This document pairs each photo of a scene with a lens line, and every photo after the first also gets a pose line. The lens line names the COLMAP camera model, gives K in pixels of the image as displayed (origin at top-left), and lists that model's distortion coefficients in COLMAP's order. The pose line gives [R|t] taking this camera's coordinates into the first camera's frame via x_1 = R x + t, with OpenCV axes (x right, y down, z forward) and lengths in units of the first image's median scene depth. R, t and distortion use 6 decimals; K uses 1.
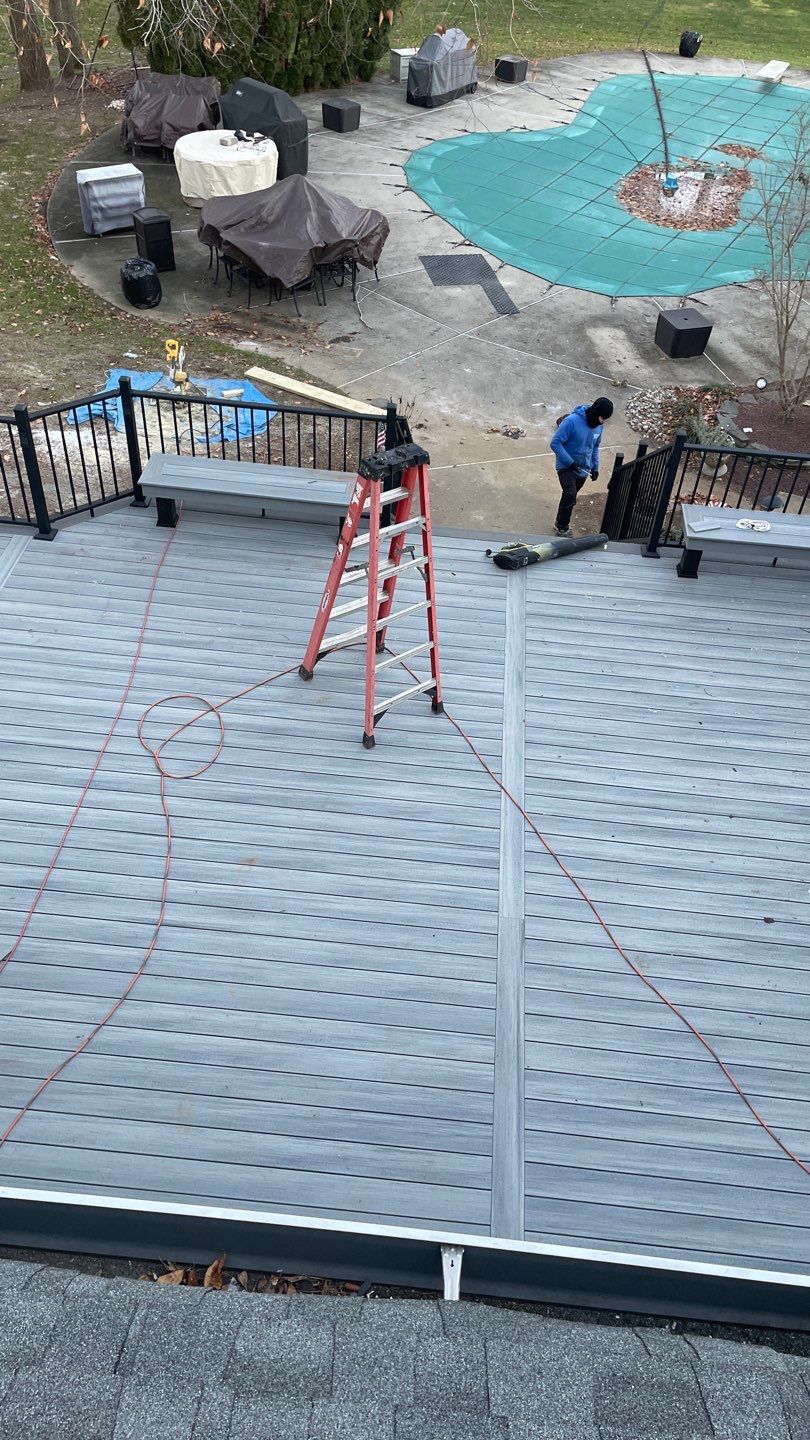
lens RADIAL K [[1073.1, 0, 417.5], [0, 1073.1, 713.5], [0, 0, 1]] dist [0.097793, -0.130180]
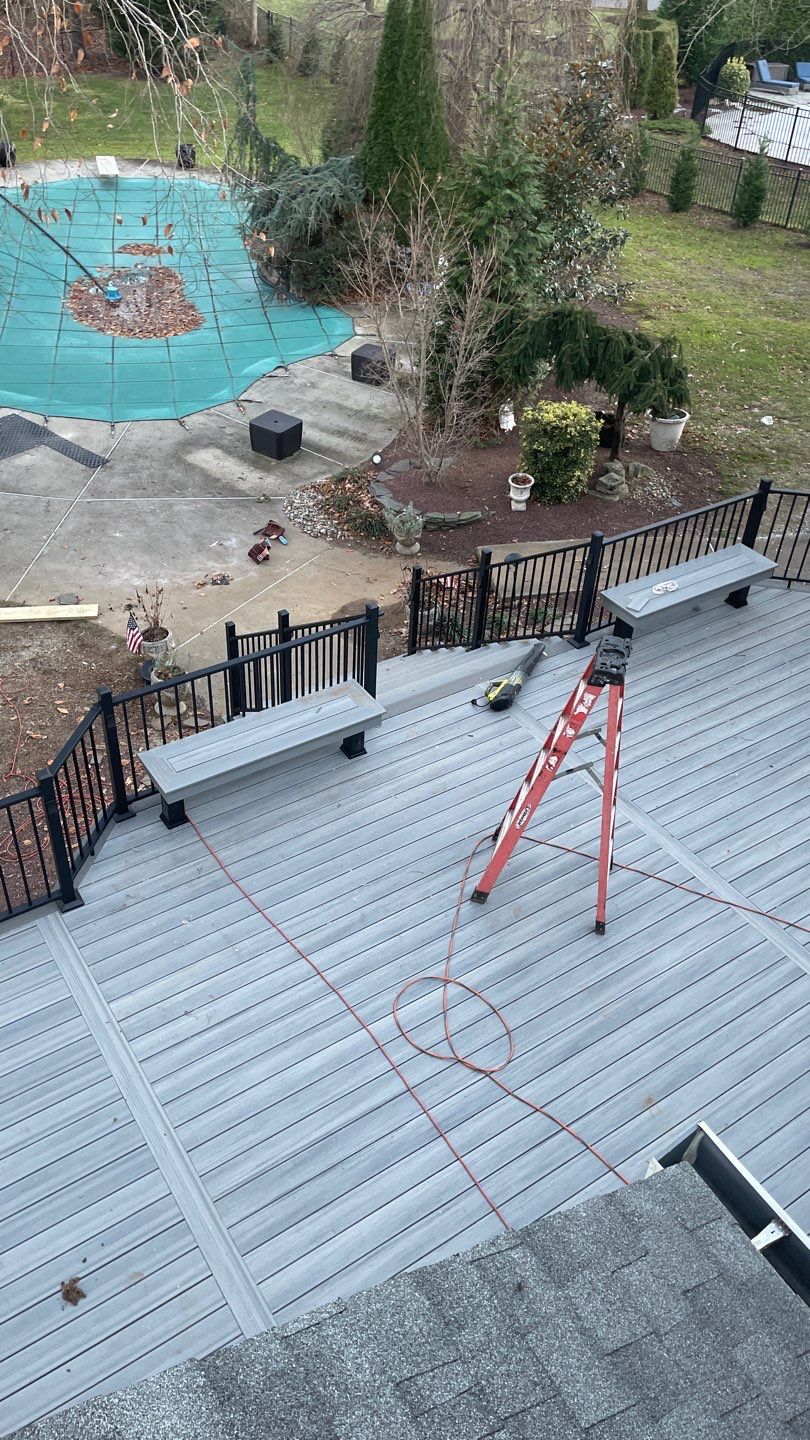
lens RADIAL K [[1073.1, 0, 417.5], [0, 1073.1, 713.5], [0, 0, 1]] dist [0.097793, -0.130180]
pose [[0.786843, -0.401879, 0.468371, -0.465914], [0.423953, 0.903490, 0.063004, -0.235229], [-0.448489, 0.148993, 0.881283, 0.152357]]
